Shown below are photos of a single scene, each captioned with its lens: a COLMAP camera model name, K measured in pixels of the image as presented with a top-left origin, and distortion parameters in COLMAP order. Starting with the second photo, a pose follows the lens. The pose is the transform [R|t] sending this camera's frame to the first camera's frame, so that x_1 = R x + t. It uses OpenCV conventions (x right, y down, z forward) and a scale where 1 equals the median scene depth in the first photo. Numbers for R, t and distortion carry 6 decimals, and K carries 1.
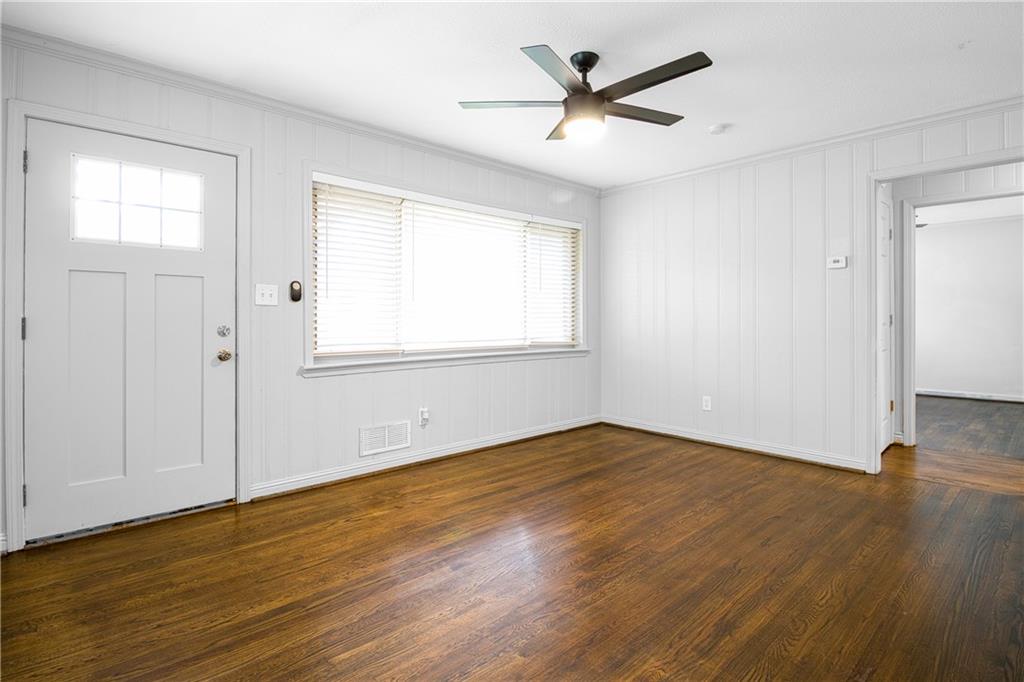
lens RADIAL K [[523.5, 0, 513.8], [0, 523.5, 318.1], [0, 0, 1]] dist [-0.000716, -0.000205]
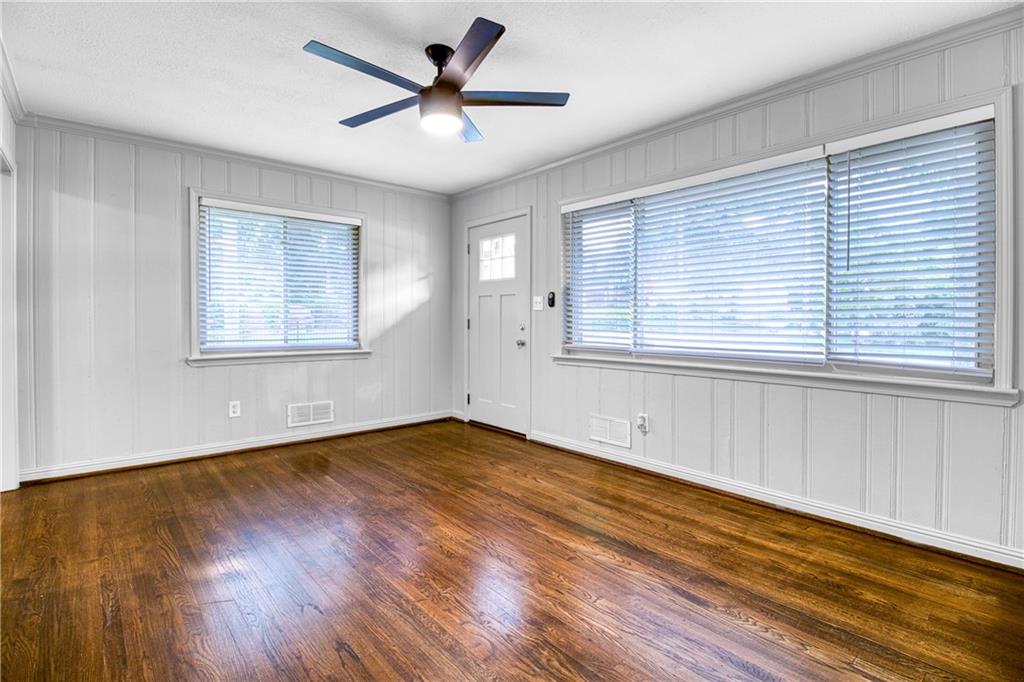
lens RADIAL K [[496.5, 0, 536.0], [0, 496.5, 317.7], [0, 0, 1]] dist [-0.003386, -0.001536]
pose [[-0.022671, -0.003785, -0.999736, 0.960112], [0.002921, 0.999988, -0.003852, 0.001420], [0.999739, -0.003007, -0.022660, 1.080222]]
